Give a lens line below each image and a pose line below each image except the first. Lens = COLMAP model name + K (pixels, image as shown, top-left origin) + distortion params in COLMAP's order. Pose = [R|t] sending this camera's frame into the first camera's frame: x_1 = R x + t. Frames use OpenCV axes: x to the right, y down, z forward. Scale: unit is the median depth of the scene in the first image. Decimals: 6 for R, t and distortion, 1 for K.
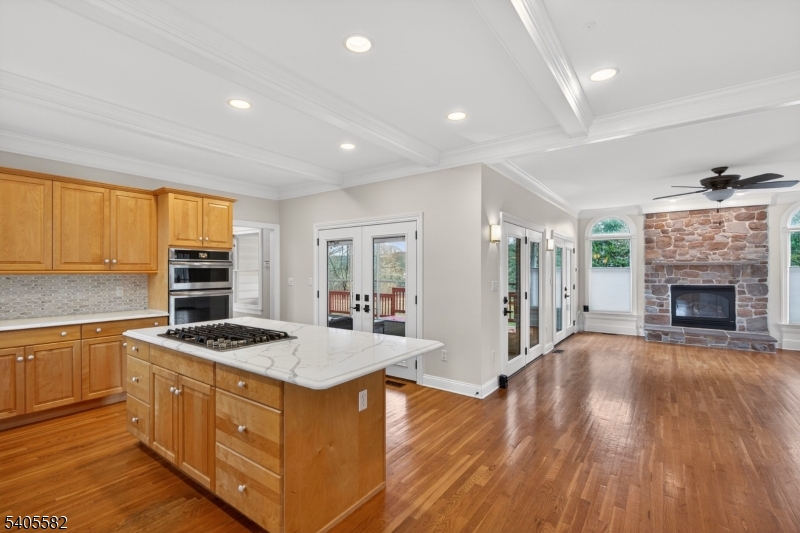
lens RADIAL K [[363.9, 0, 398.3], [0, 363.9, 270.0], [0, 0, 1]] dist [-0.000262, 0.000356]
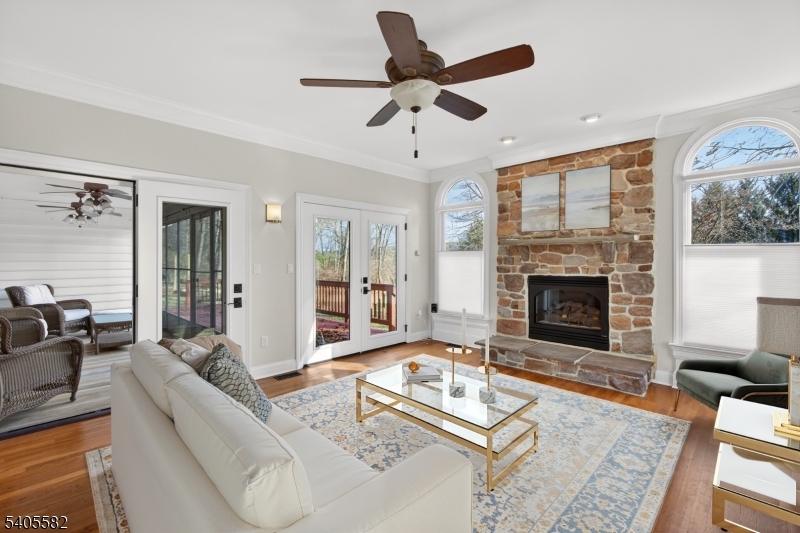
lens RADIAL K [[363.9, 0, 401.7], [0, 363.9, 262.4], [0, 0, 1]] dist [-0.000262, 0.000356]
pose [[0.992219, 0.004190, -0.124433, 0.658825], [-0.003721, 0.999985, 0.004005, 0.017894], [0.124448, -0.003511, 0.992220, 0.354034]]
